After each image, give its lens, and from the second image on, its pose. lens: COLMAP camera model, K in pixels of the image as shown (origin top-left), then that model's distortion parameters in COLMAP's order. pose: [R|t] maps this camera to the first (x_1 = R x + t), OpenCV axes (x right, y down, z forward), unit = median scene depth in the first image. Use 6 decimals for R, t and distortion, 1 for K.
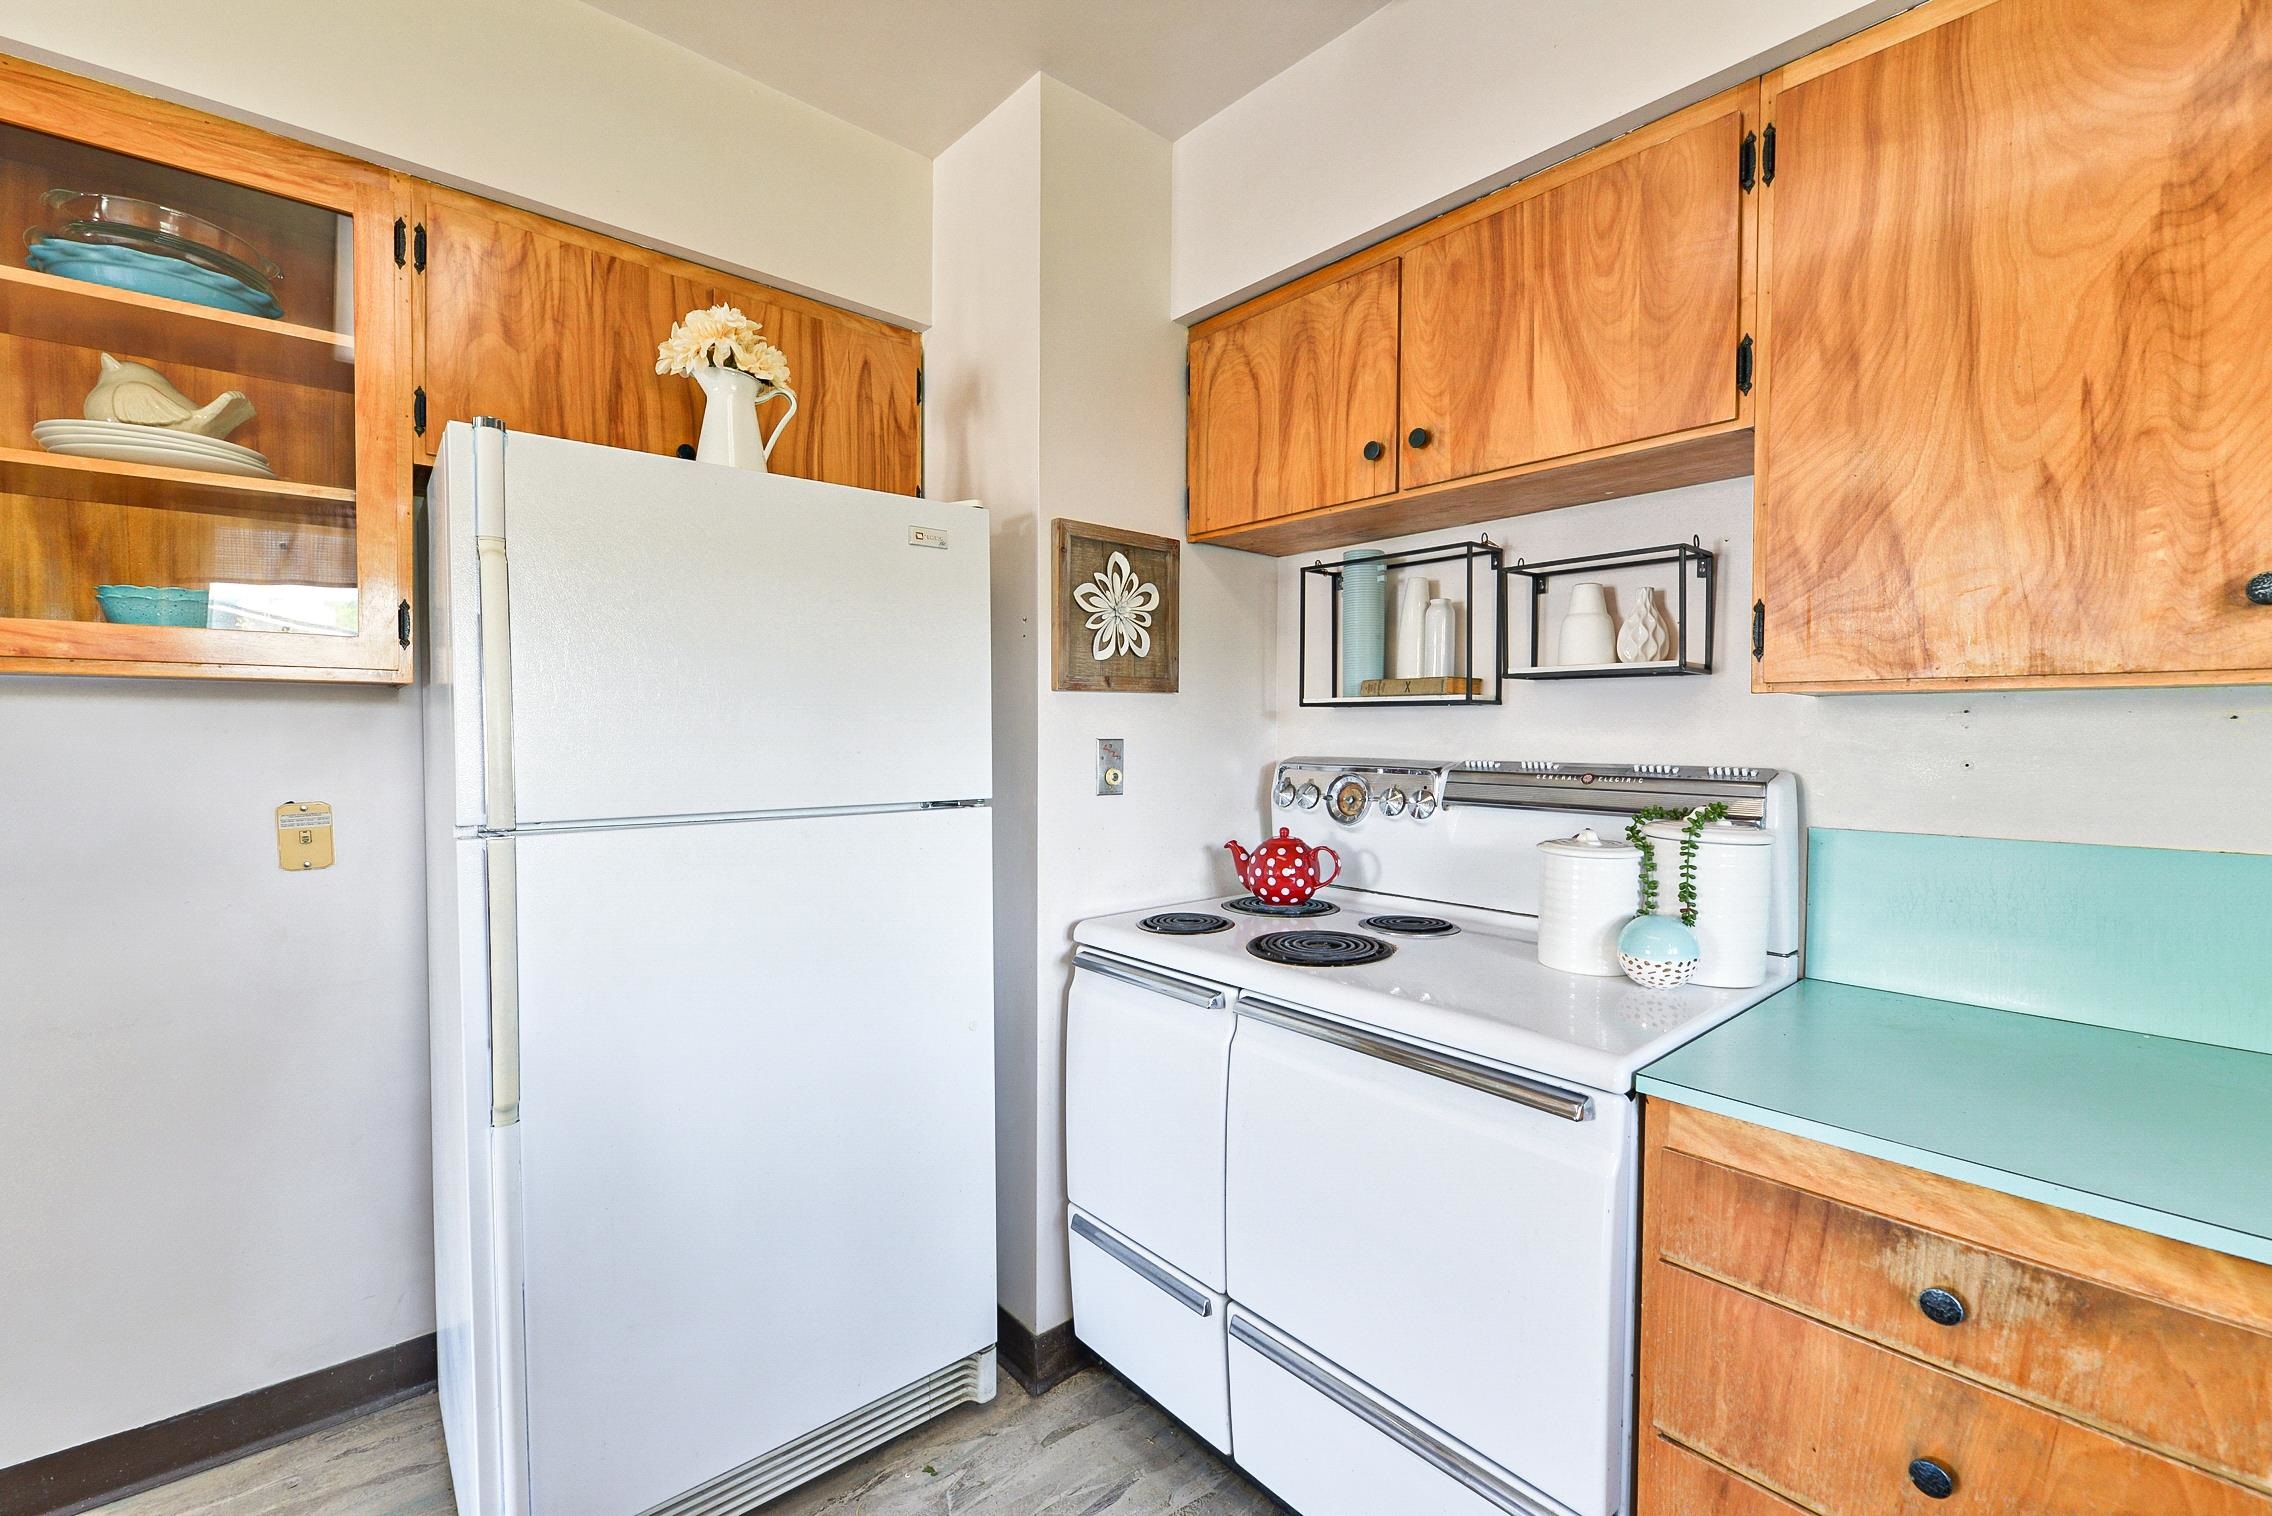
lens RADIAL K [[963.3, 0, 1141.8], [0, 963.3, 761.2], [0, 0, 1]] dist [-0.004983, -0.000971]
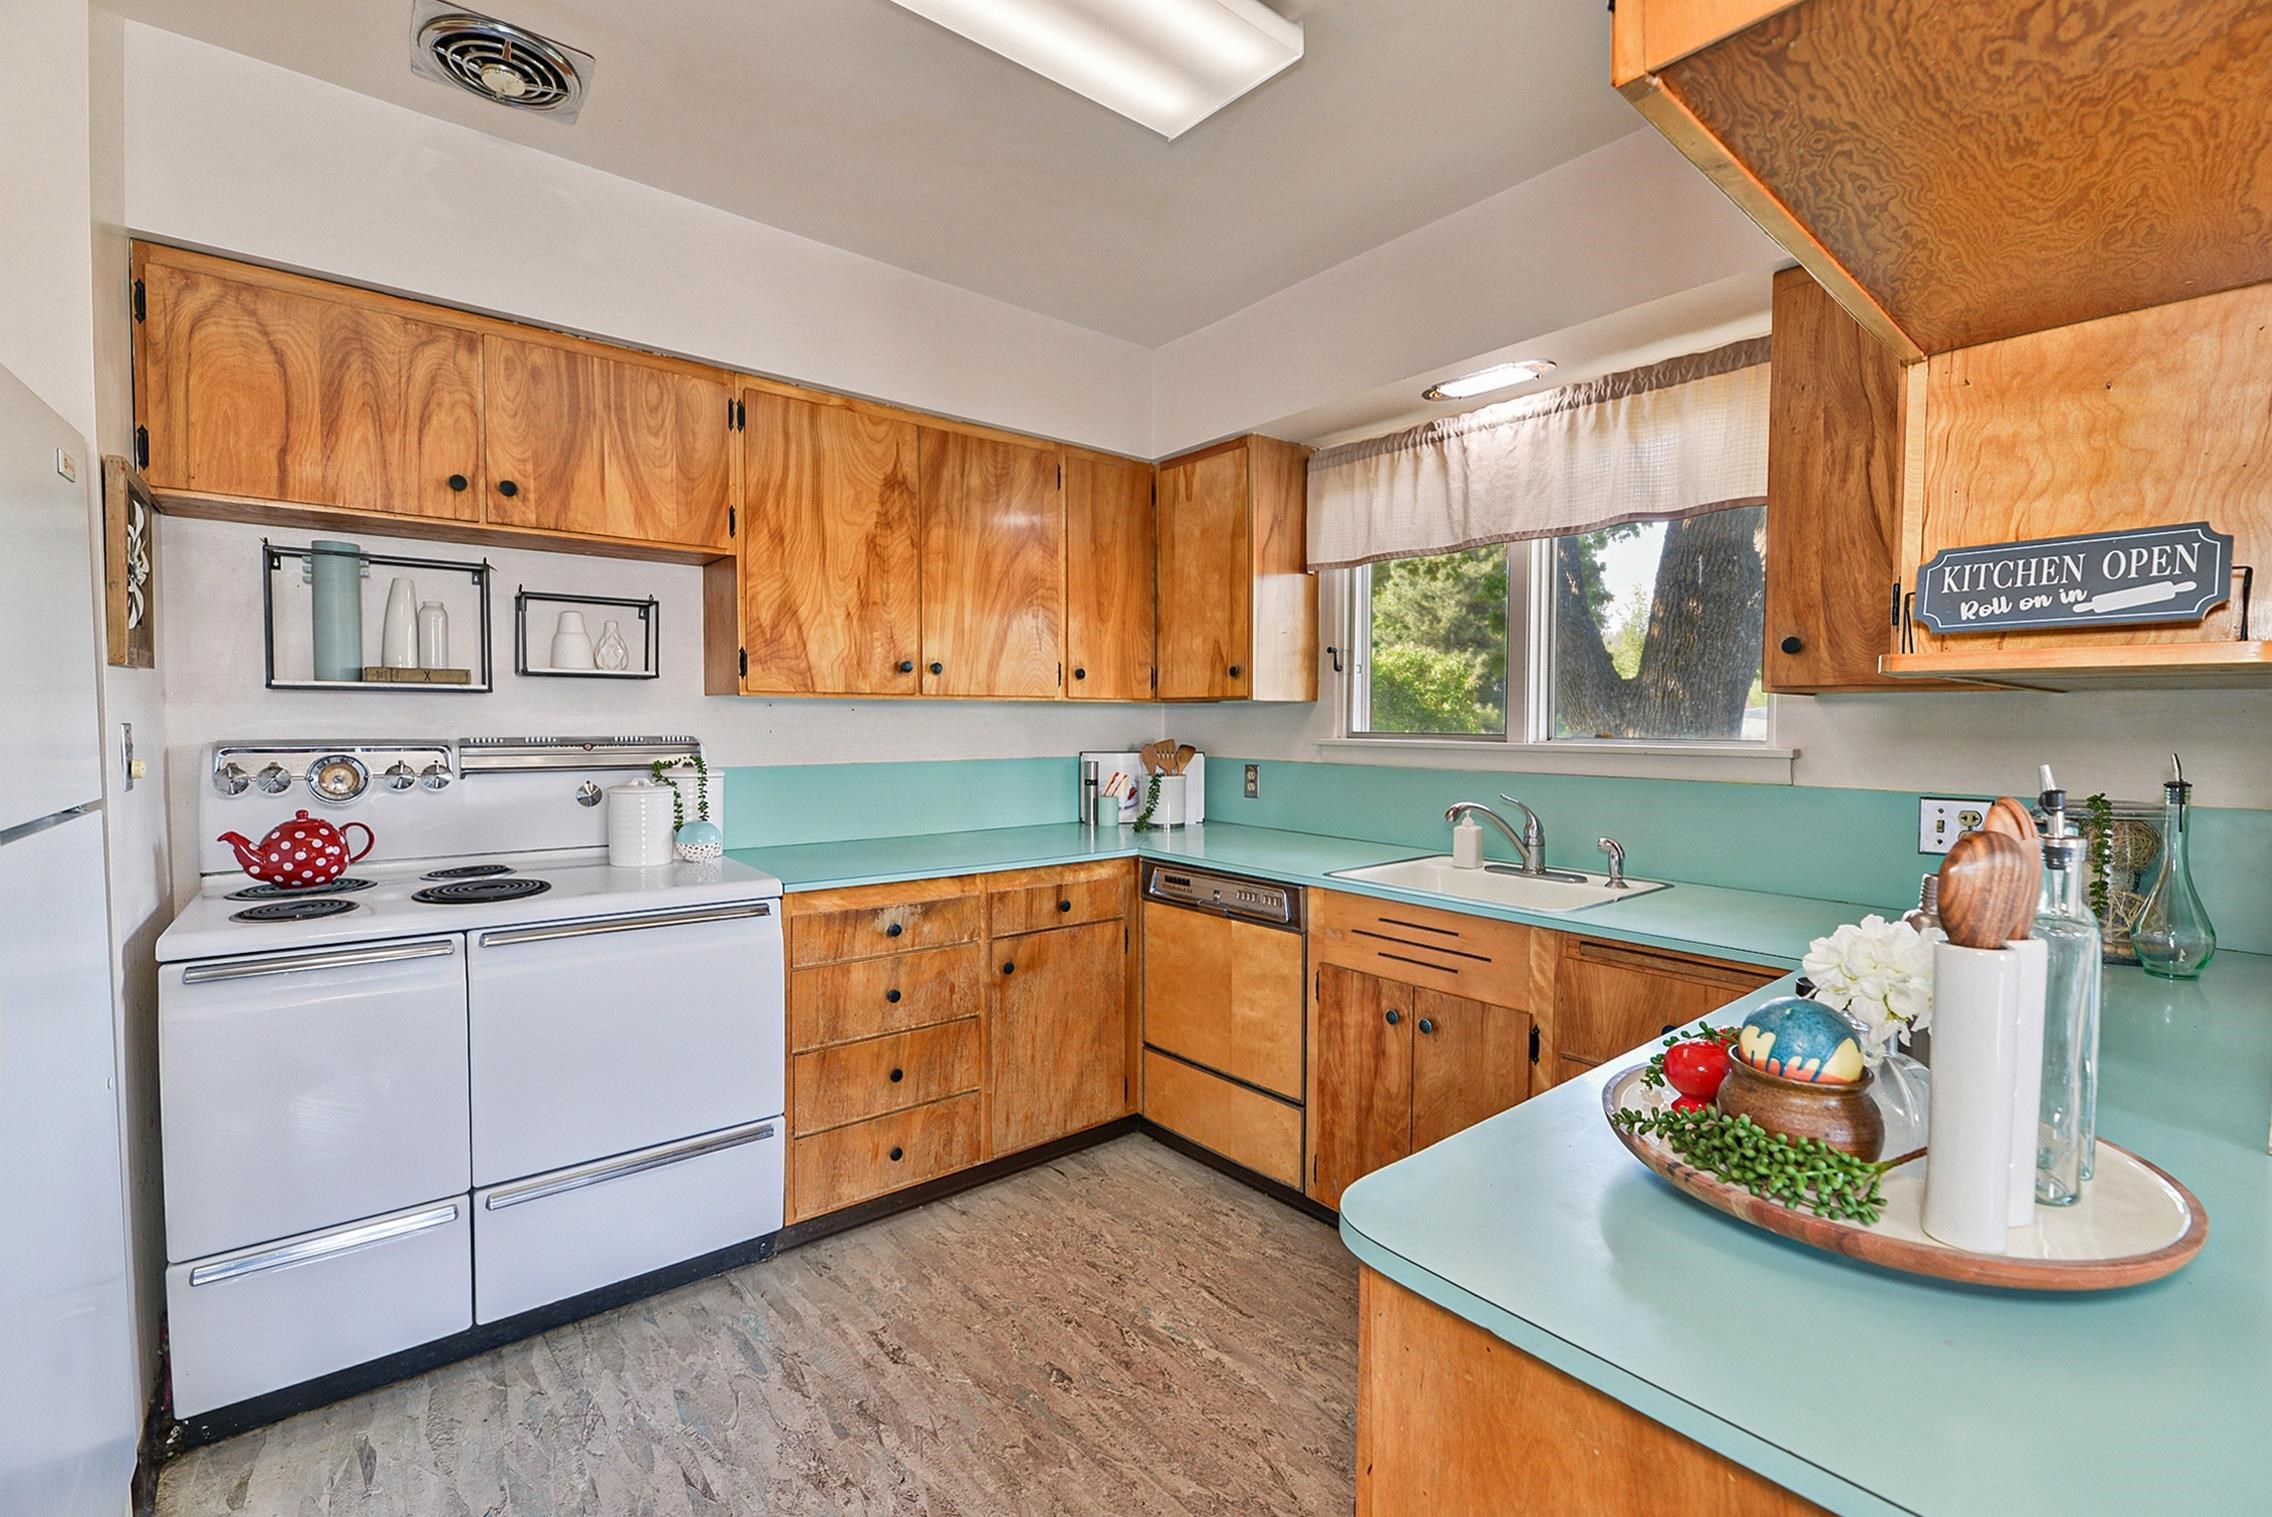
lens RADIAL K [[963.3, 0, 1140.4], [0, 963.3, 750.0], [0, 0, 1]] dist [-0.004983, -0.000971]
pose [[0.026457, -0.039421, 0.998872, -1.063608], [0.023716, 0.998966, 0.038797, -0.014867], [-0.999369, 0.022662, 0.027365, 0.130723]]
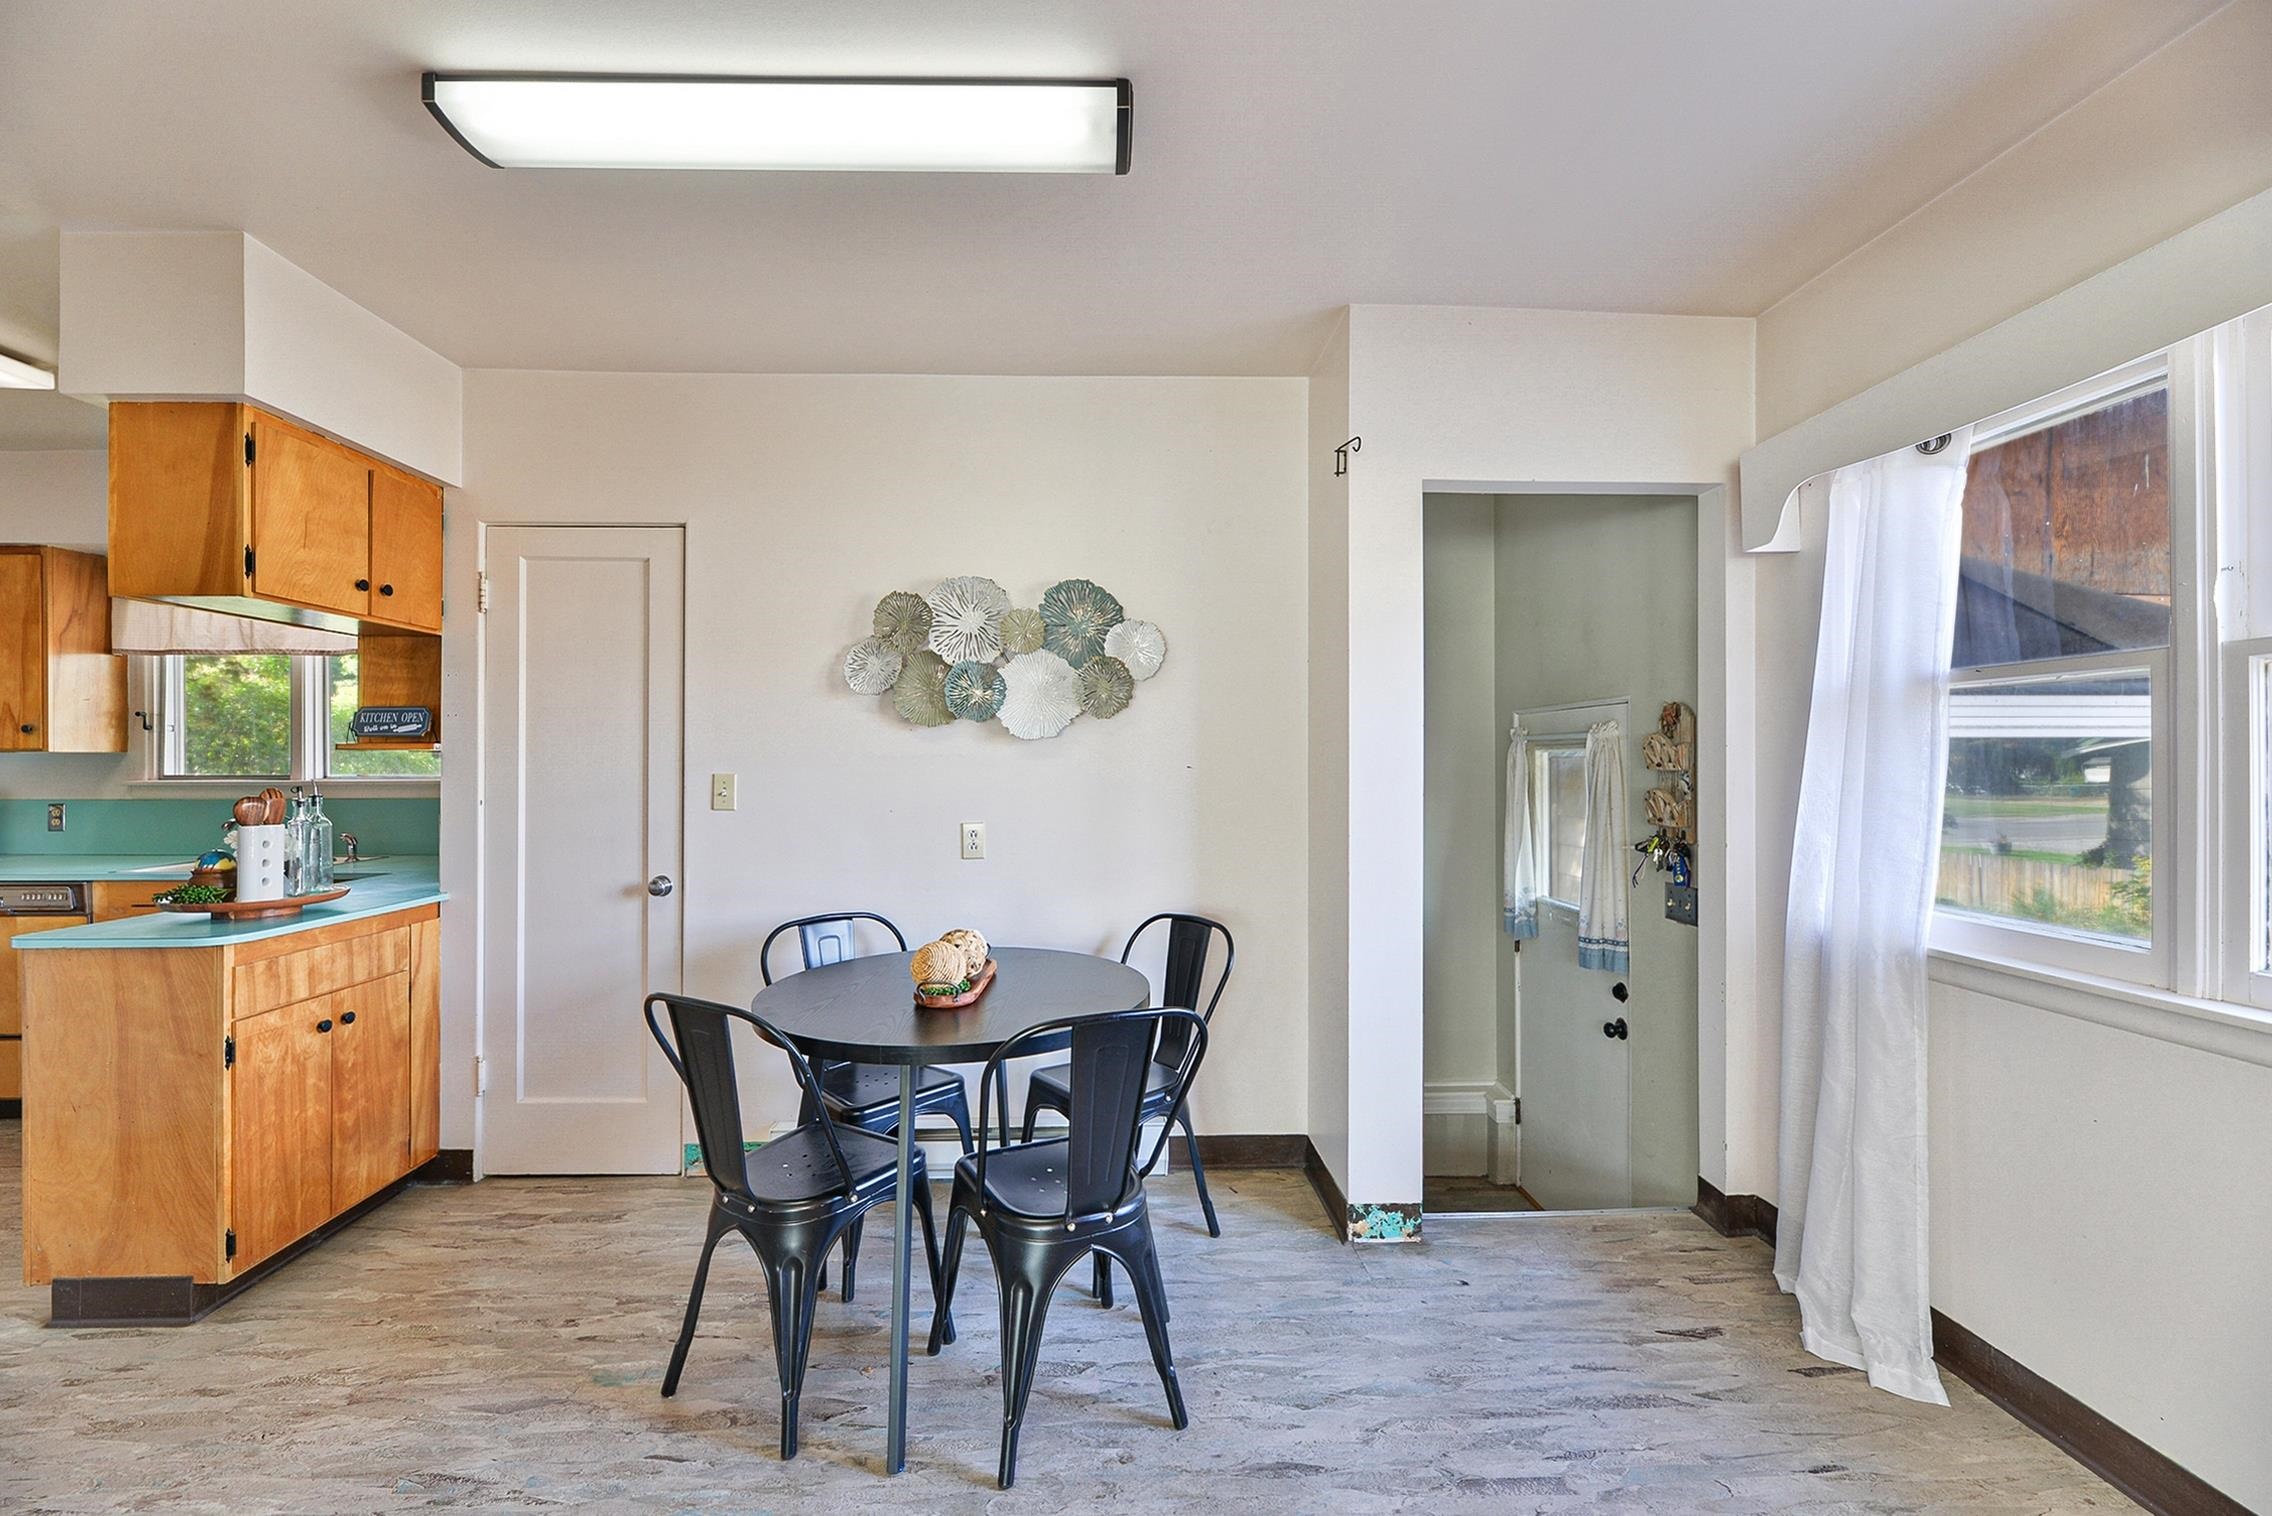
lens RADIAL K [[929.8, 0, 1130.7], [0, 929.8, 757.3], [0, 0, 1]] dist [-0.001584, -0.000241]
pose [[-0.780176, -0.002673, 0.625555, -2.982916], [0.010297, 0.999801, 0.017114, -0.032737], [-0.625476, 0.019793, -0.779993, 0.068729]]
